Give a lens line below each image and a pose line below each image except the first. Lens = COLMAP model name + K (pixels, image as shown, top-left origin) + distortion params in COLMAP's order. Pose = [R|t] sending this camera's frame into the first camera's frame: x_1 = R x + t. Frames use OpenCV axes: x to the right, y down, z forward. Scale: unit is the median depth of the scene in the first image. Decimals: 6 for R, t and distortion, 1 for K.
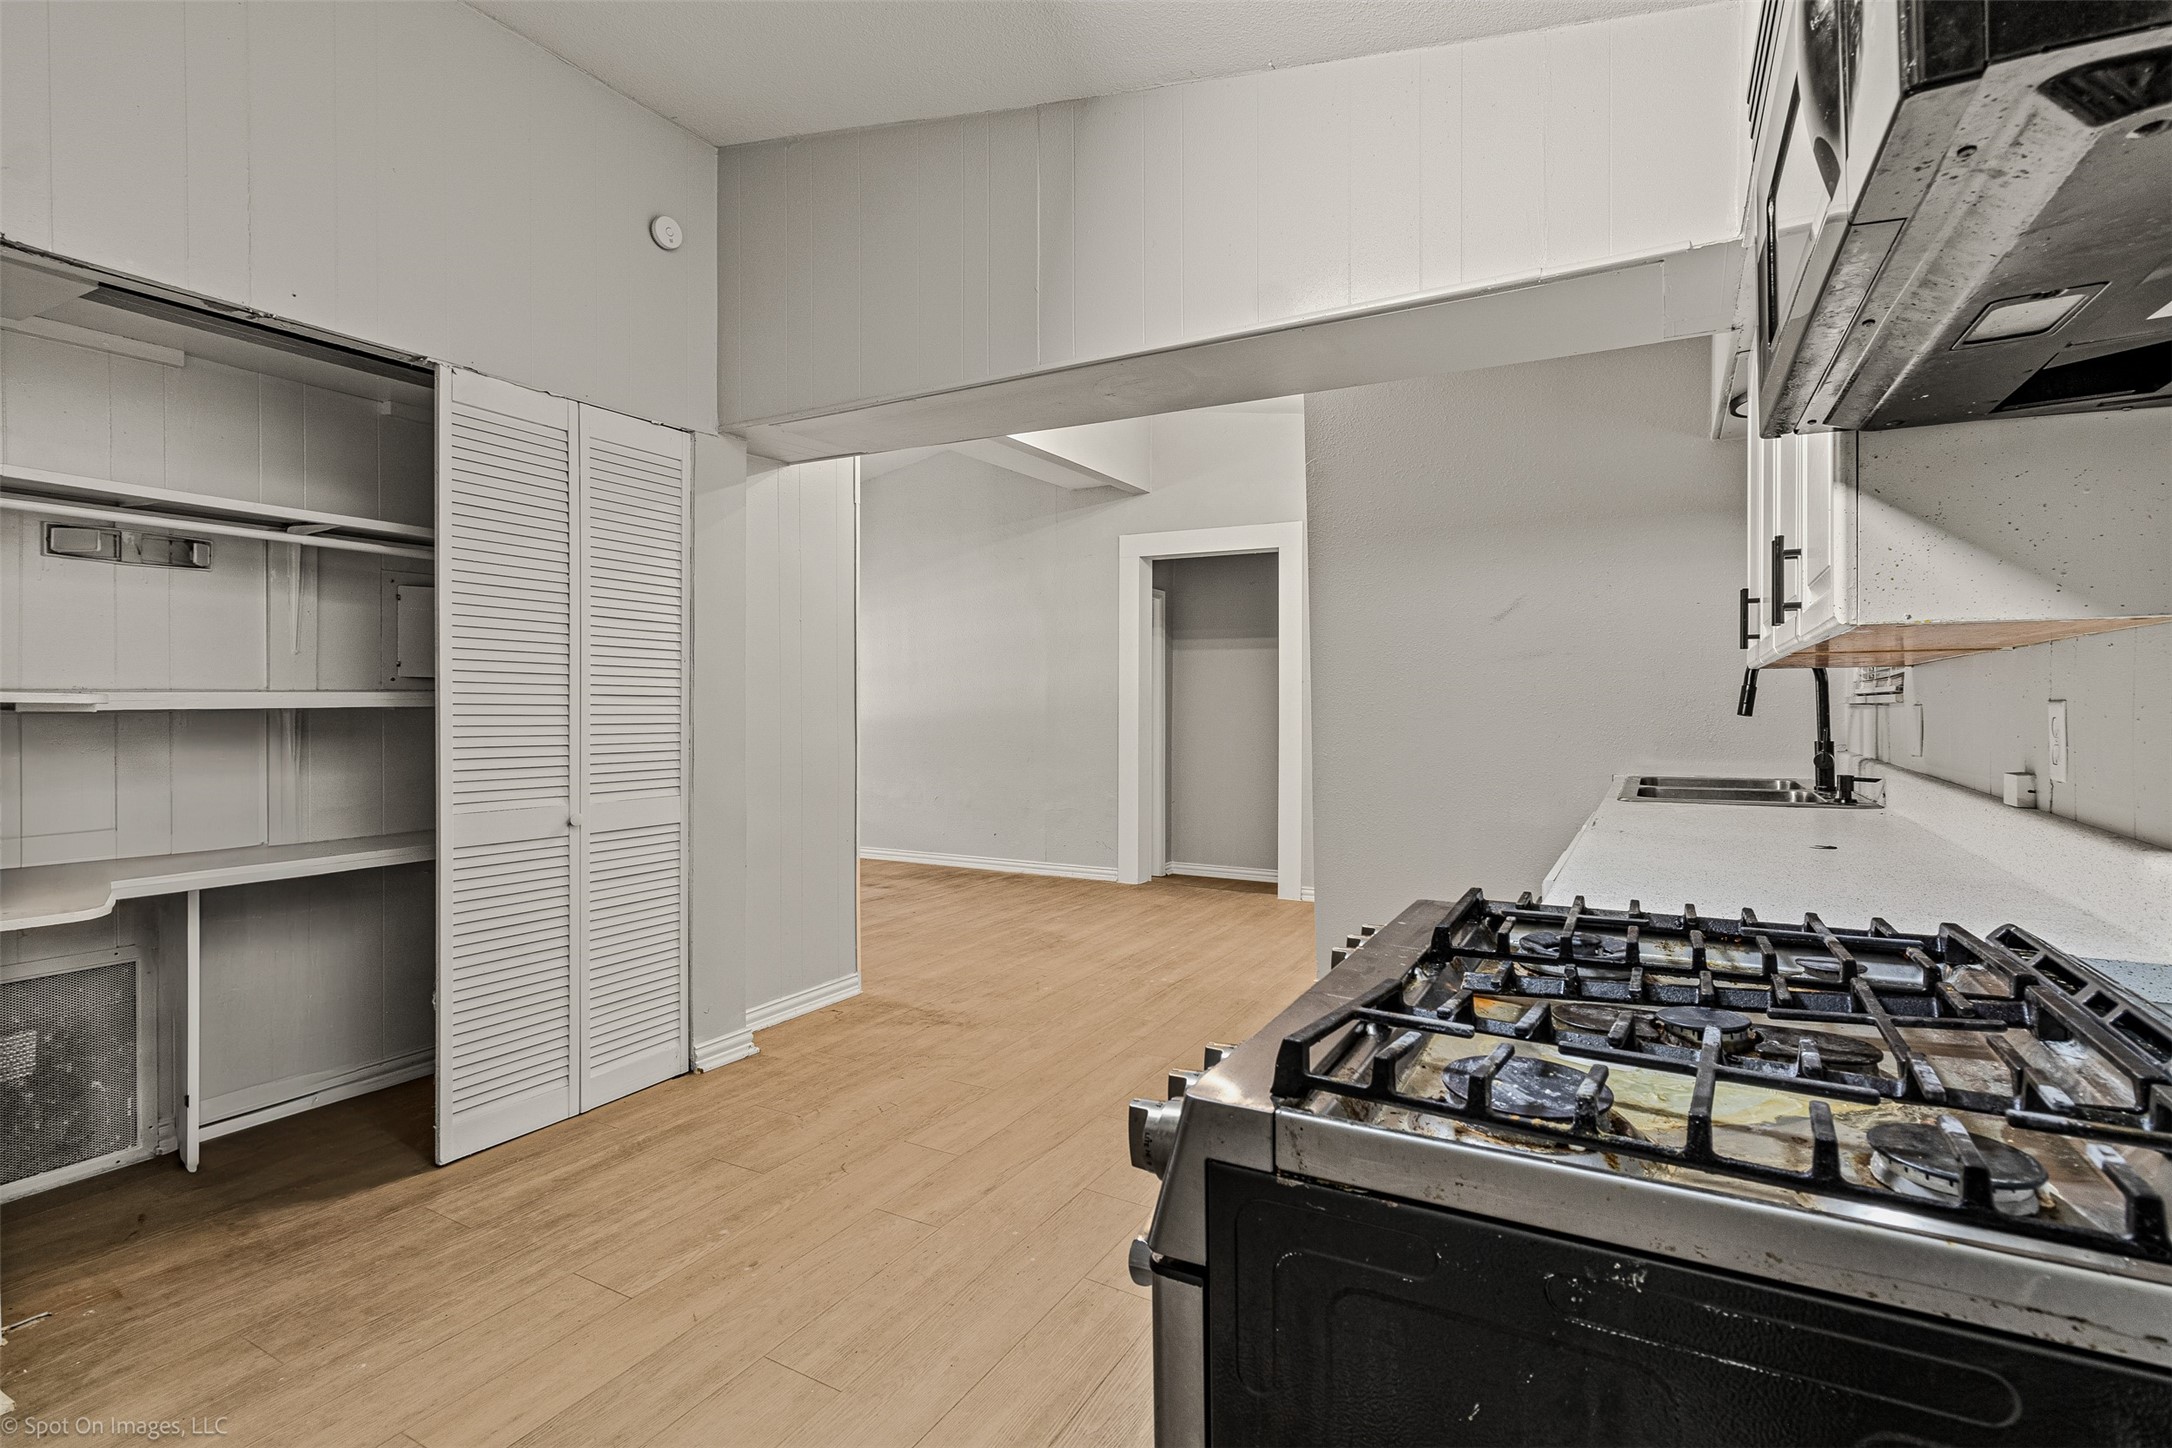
lens RADIAL K [[1008.9, 0, 1089.5], [0, 1008.9, 709.5], [0, 0, 1]] dist [0.000648, 0.000088]
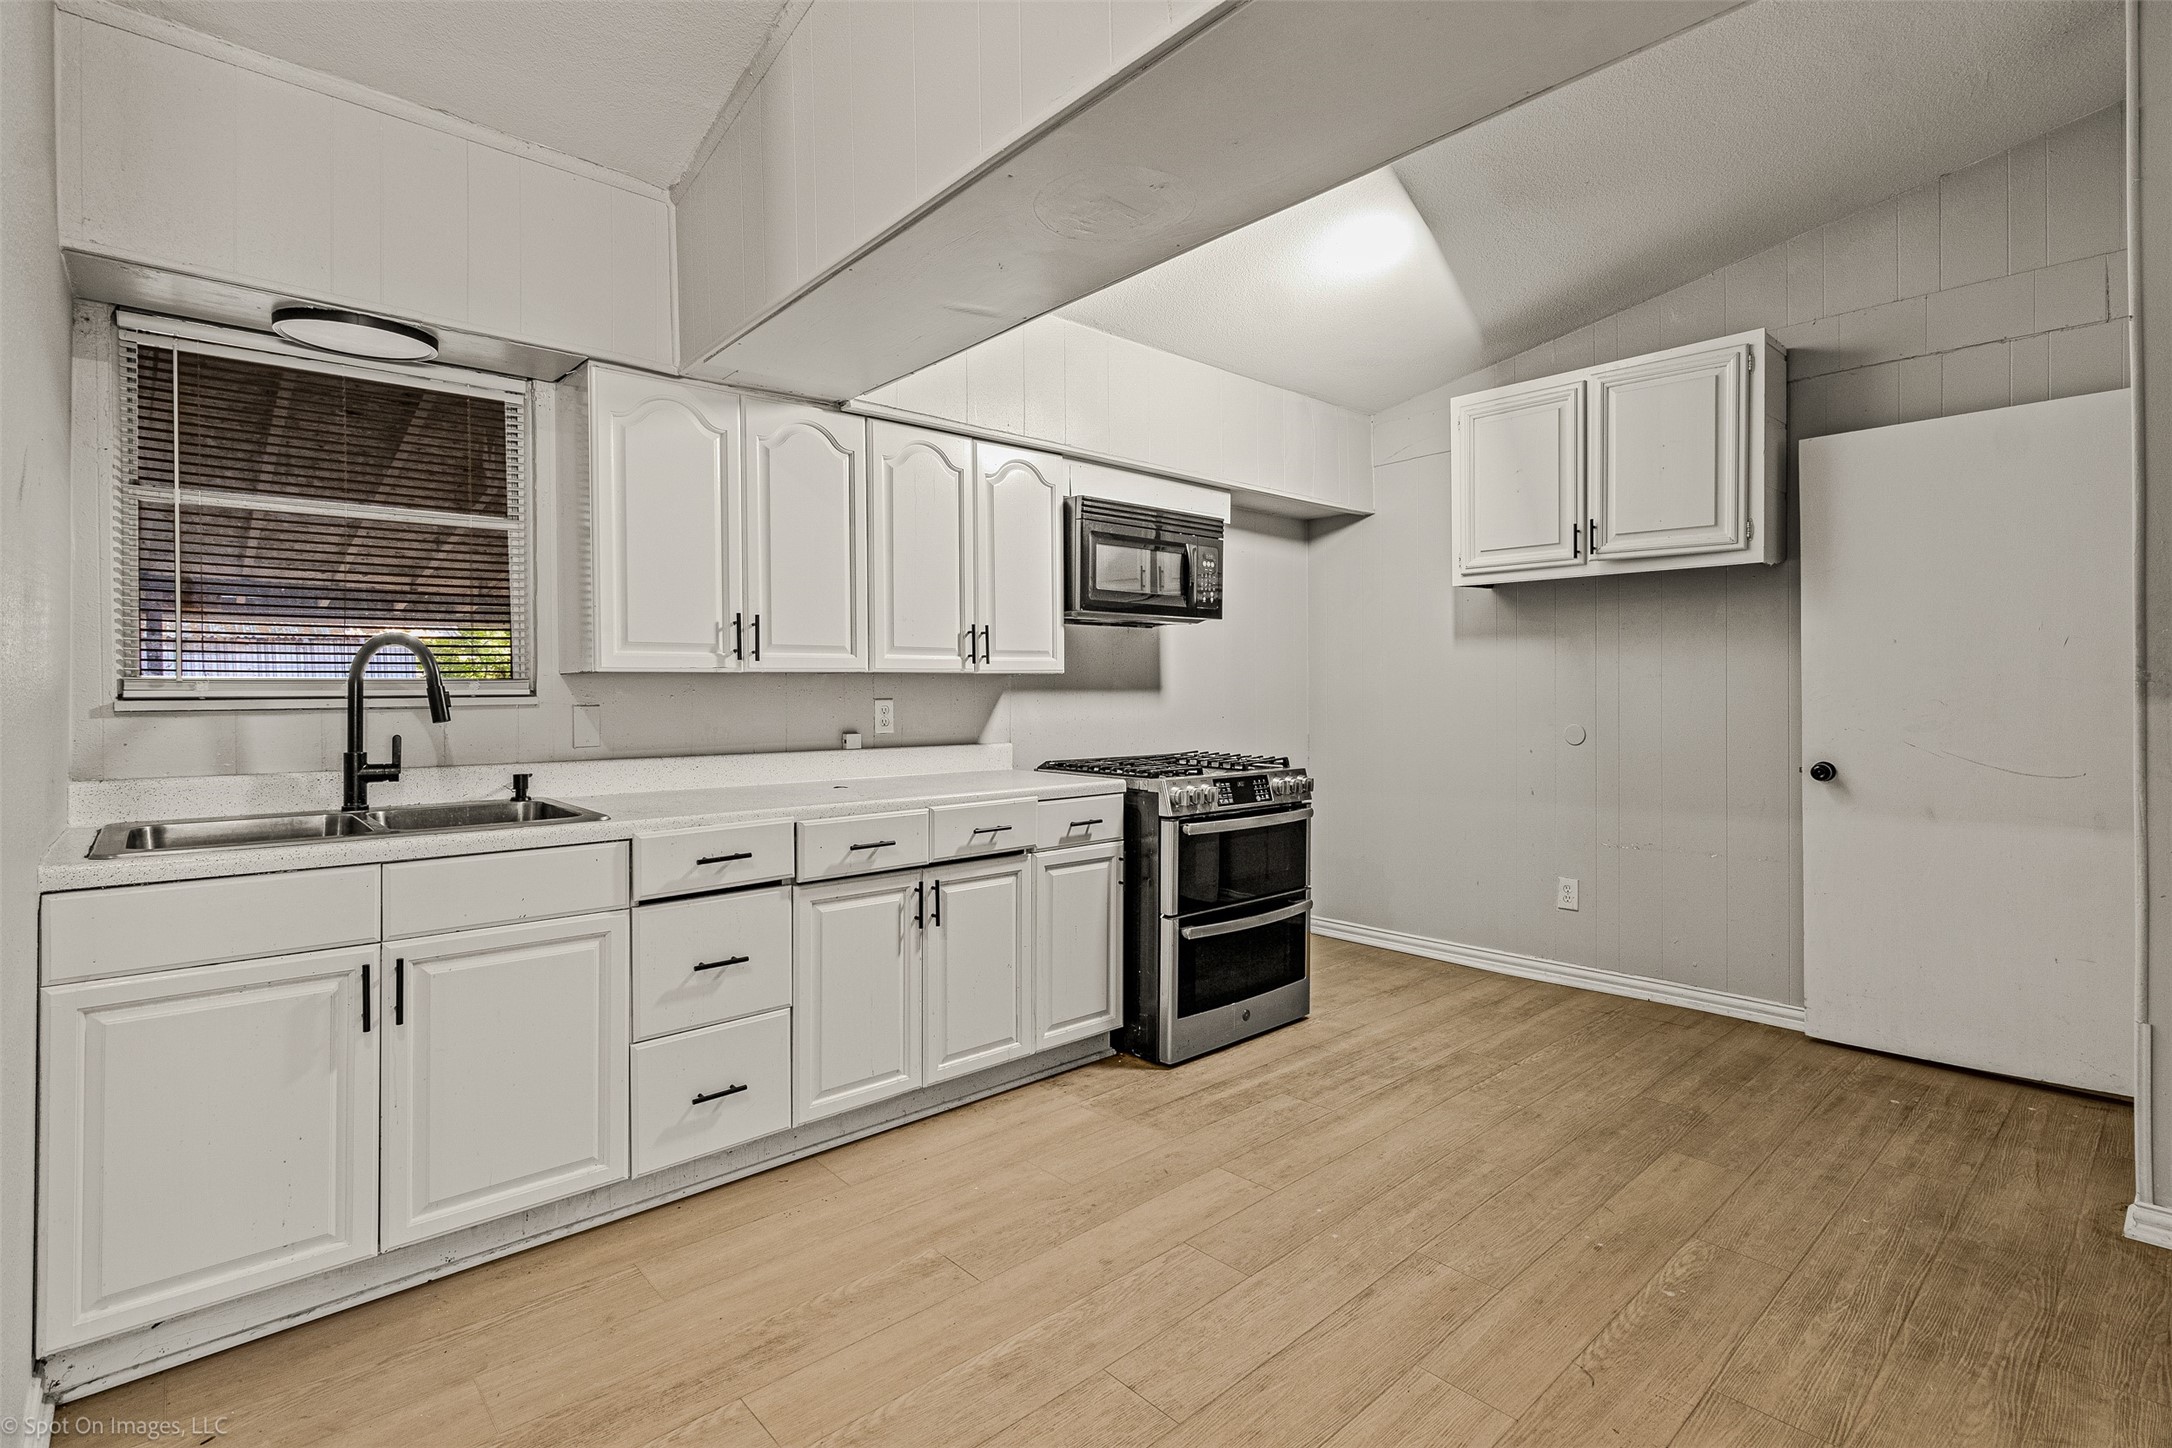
lens RADIAL K [[1008.9, 0, 1082.8], [0, 1008.9, 704.7], [0, 0, 1]] dist [0.000648, 0.000088]
pose [[-0.946785, 0.003509, 0.321847, -0.165589], [0.009138, 0.999831, 0.015979, -0.022987], [-0.321736, 0.018070, -0.946657, 2.075306]]
